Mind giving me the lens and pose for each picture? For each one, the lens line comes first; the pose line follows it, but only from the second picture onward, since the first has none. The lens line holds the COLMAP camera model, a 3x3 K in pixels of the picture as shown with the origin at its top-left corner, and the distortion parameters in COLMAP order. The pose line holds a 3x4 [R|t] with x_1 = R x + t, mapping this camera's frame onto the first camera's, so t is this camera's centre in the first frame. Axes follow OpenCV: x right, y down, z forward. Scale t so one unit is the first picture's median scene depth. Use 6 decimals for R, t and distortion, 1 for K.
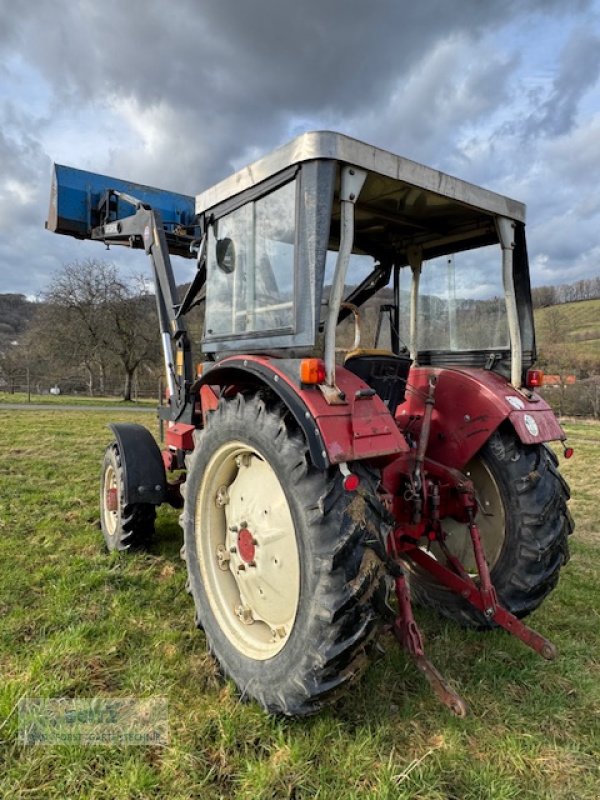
lens RADIAL K [[542.2, 0, 300.0], [0, 542.2, 400.0], [0, 0, 1]] dist [0.002299, 0.000588]
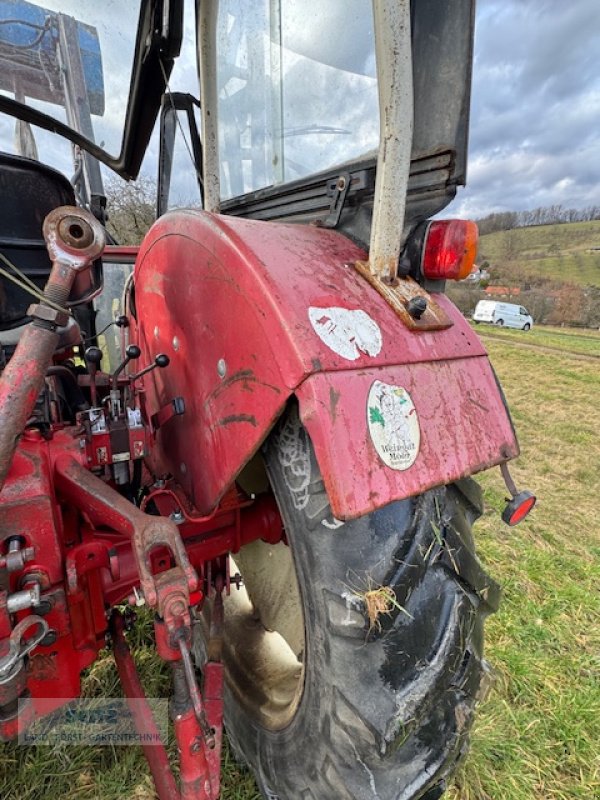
lens RADIAL K [[374.4, 0, 300.0], [0, 374.4, 400.0], [0, 0, 1]] dist [0.001529, -0.000107]
pose [[0.998425, 0.048116, -0.028850, 0.375196], [-0.038904, 0.964305, 0.261920, -0.010091], [0.040423, -0.260385, 0.964658, 0.805199]]
